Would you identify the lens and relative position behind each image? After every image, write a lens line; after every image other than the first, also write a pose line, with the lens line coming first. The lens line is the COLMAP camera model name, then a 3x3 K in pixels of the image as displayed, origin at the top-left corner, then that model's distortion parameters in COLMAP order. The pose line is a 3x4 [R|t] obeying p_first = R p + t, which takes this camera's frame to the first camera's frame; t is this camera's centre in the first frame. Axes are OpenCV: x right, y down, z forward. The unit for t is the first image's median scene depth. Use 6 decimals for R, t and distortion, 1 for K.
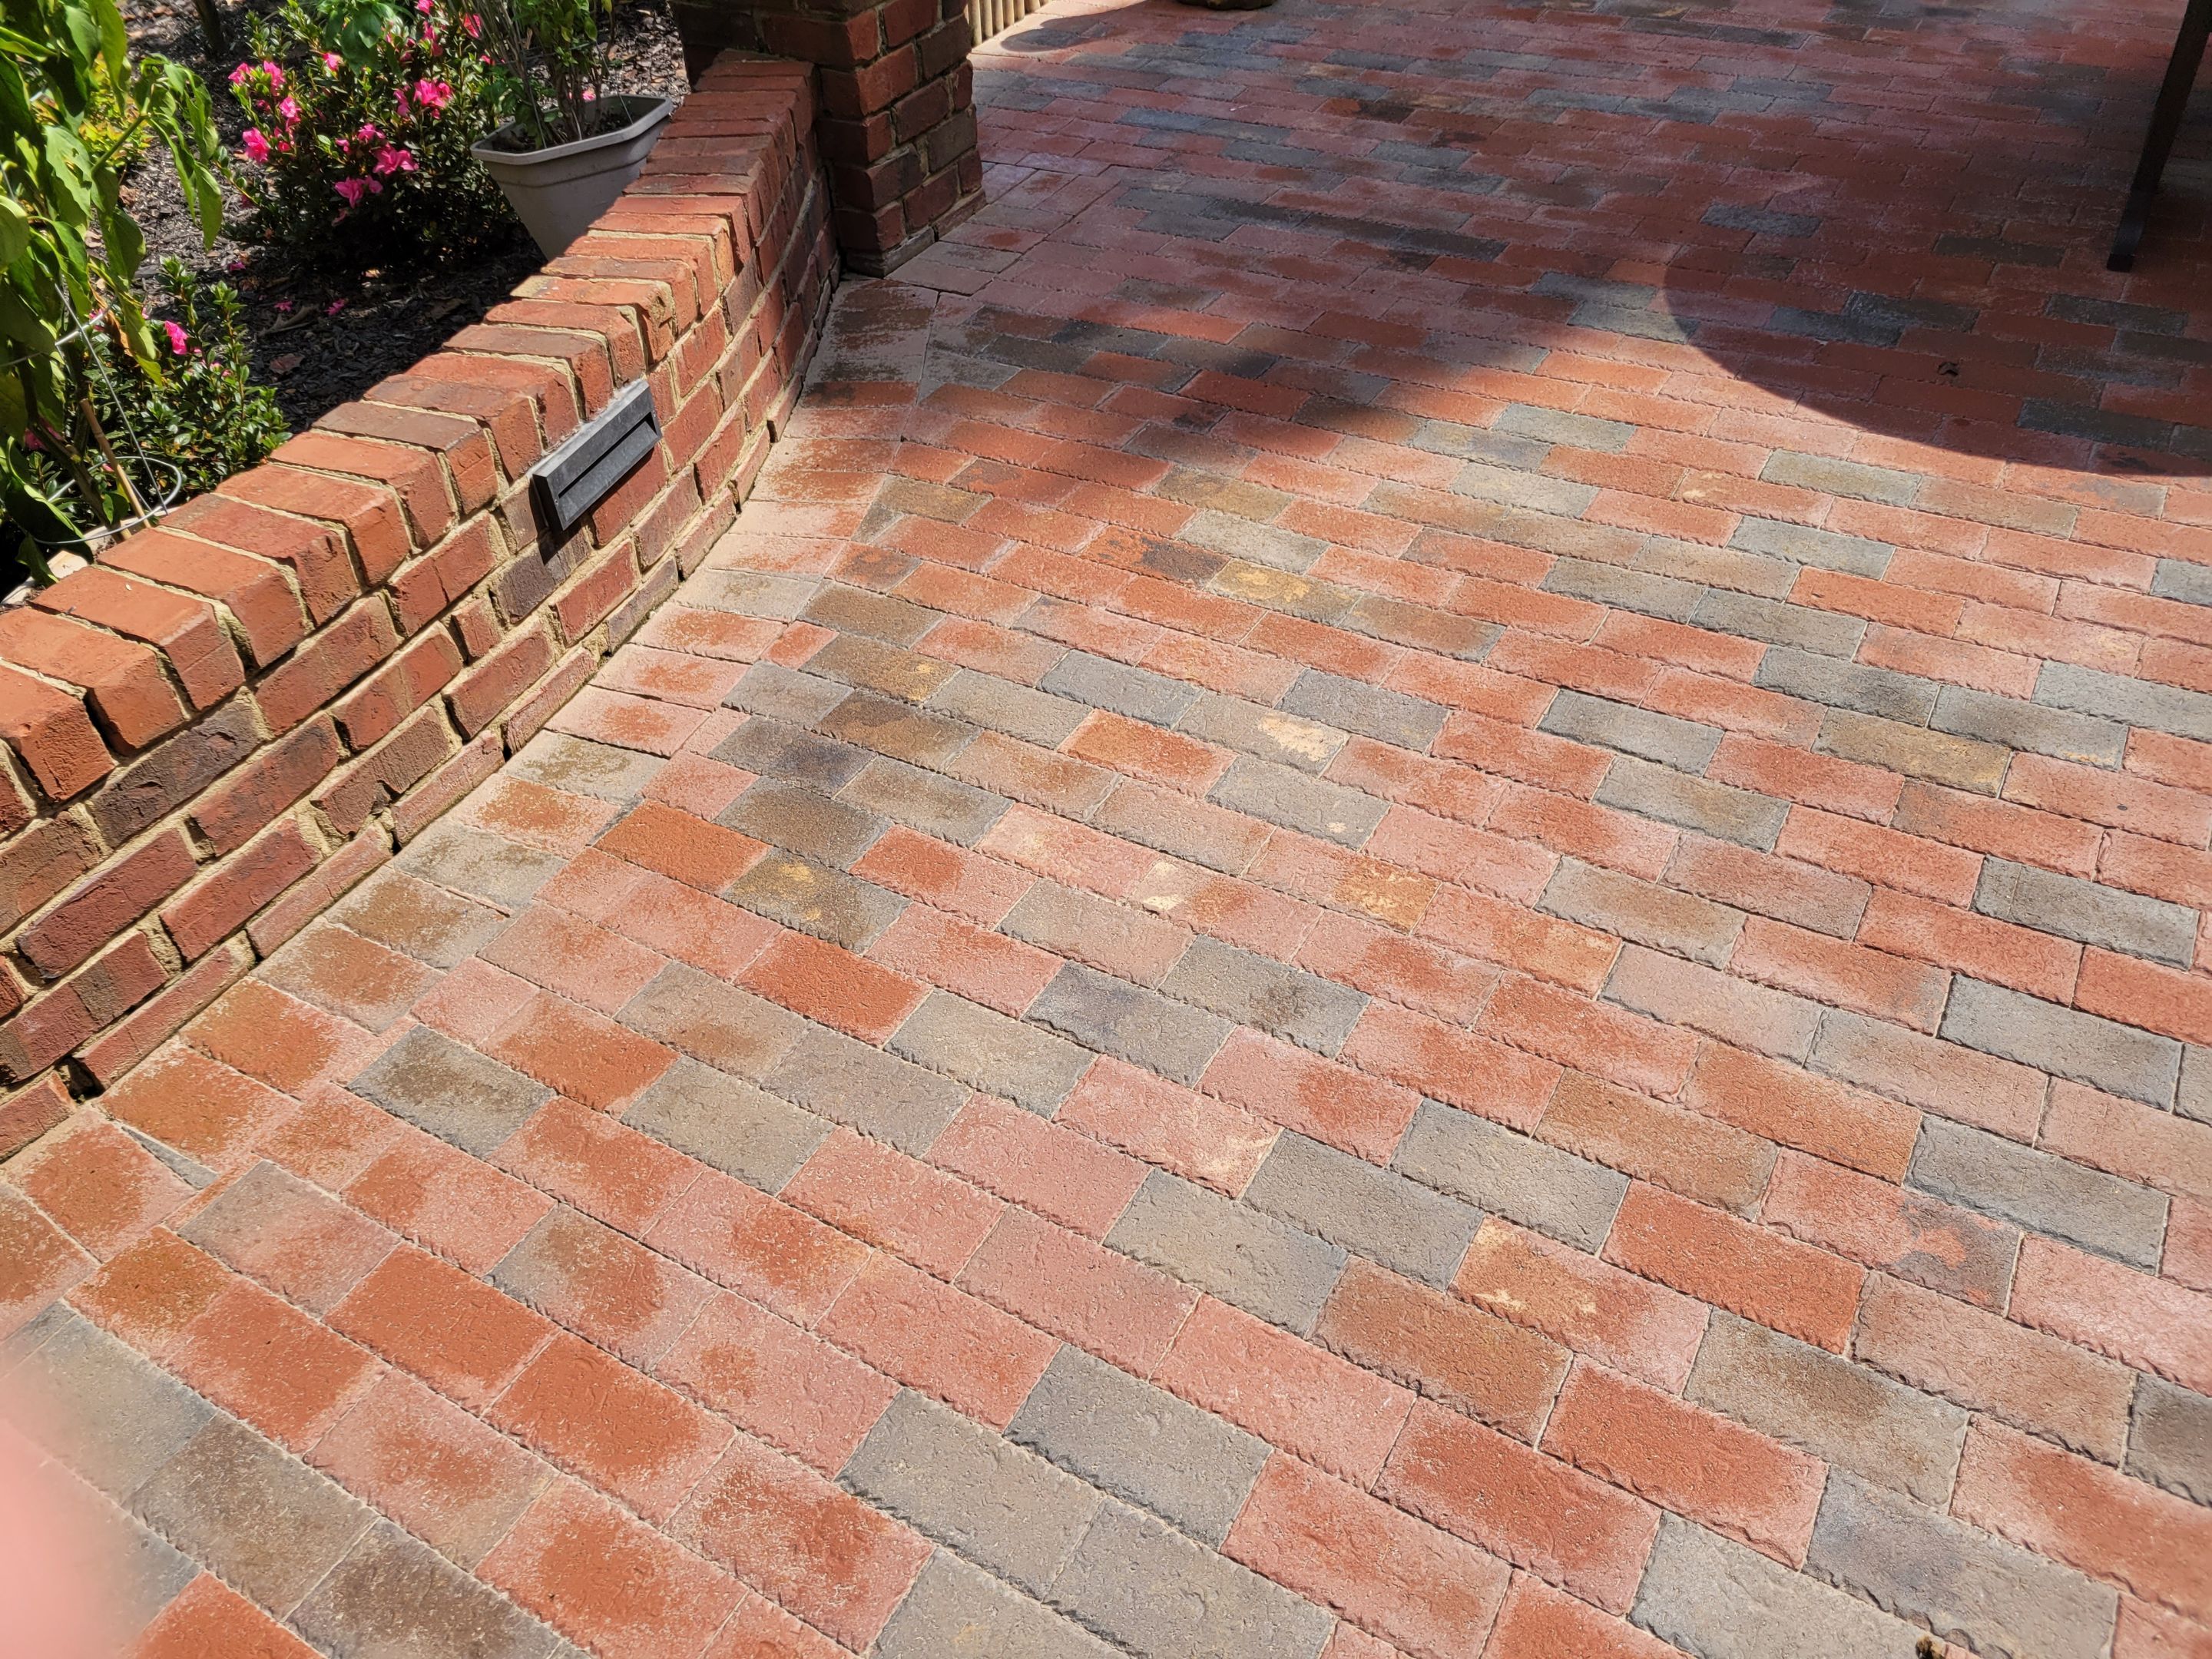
lens RADIAL K [[1625.5, 0, 1091.6], [0, 1625.5, 833.2], [0, 0, 1]] dist [0.057077, -0.052649]
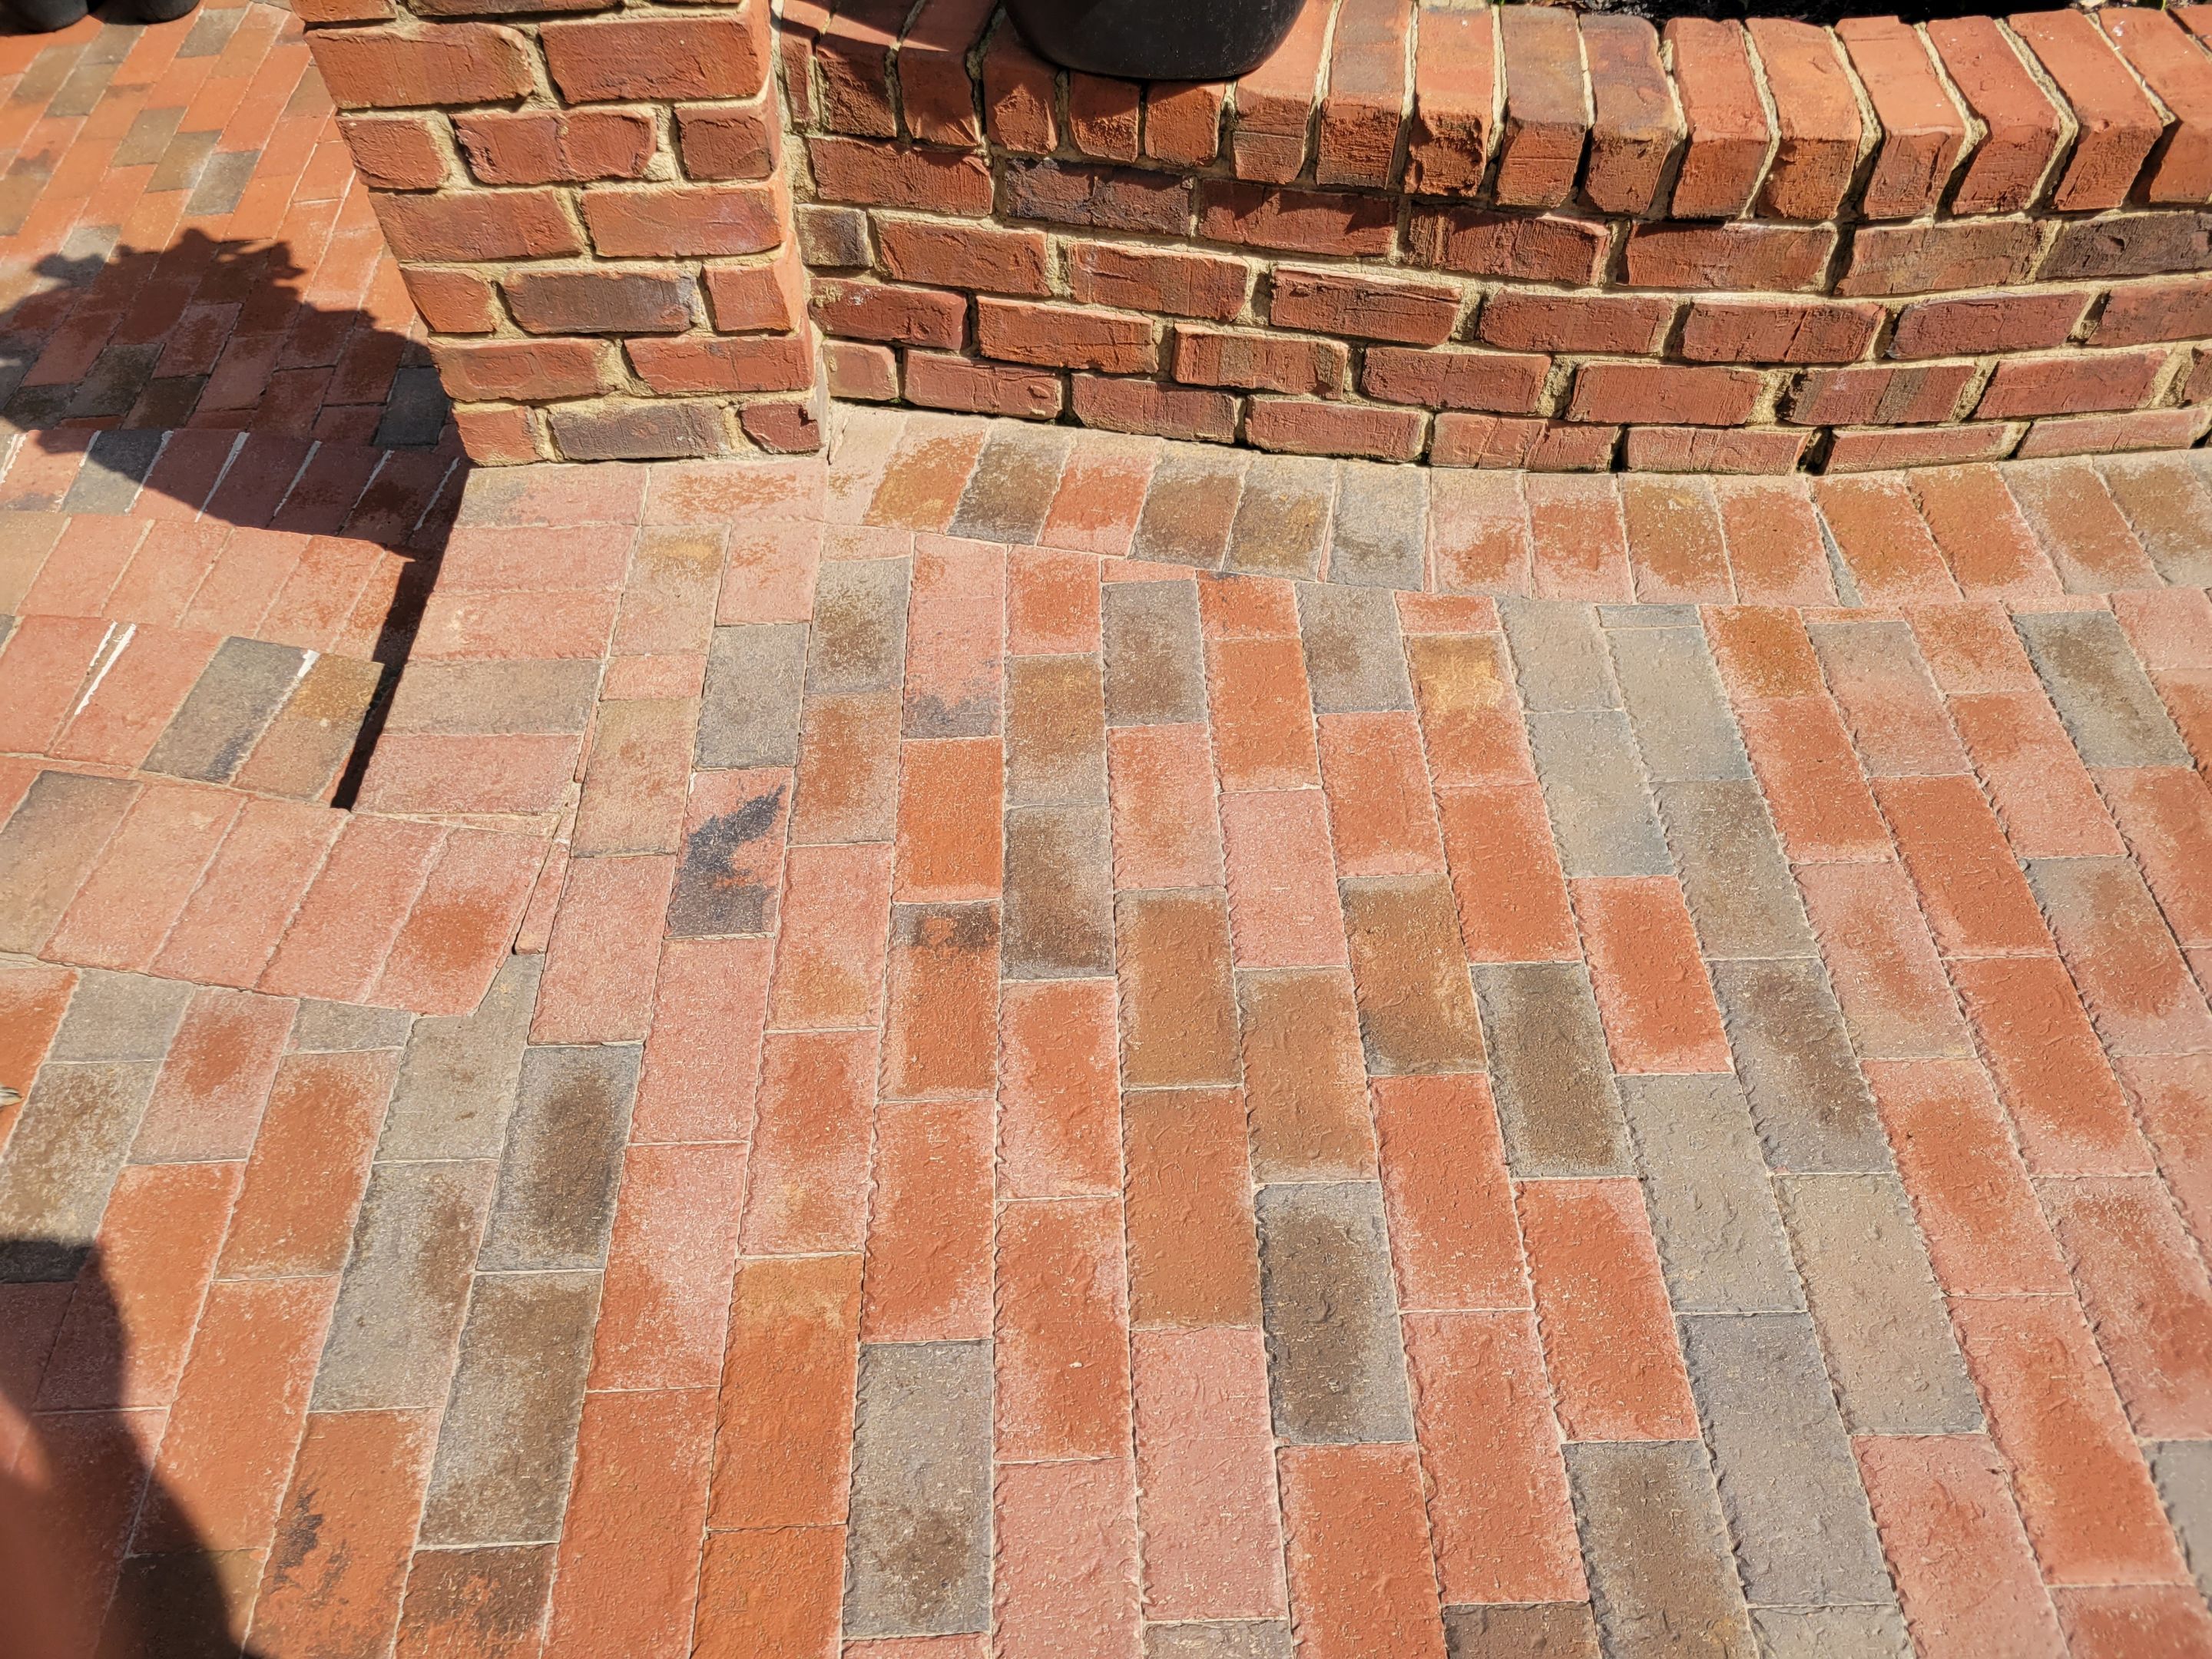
lens RADIAL K [[1625.5, 0, 1091.6], [0, 1625.5, 833.2], [0, 0, 1]] dist [0.057077, -0.052649]
pose [[0.539997, 0.693934, -0.476297, -0.197059], [-0.563760, 0.718406, 0.407513, 0.159464], [0.624962, 0.048462, 0.779150, -0.097028]]
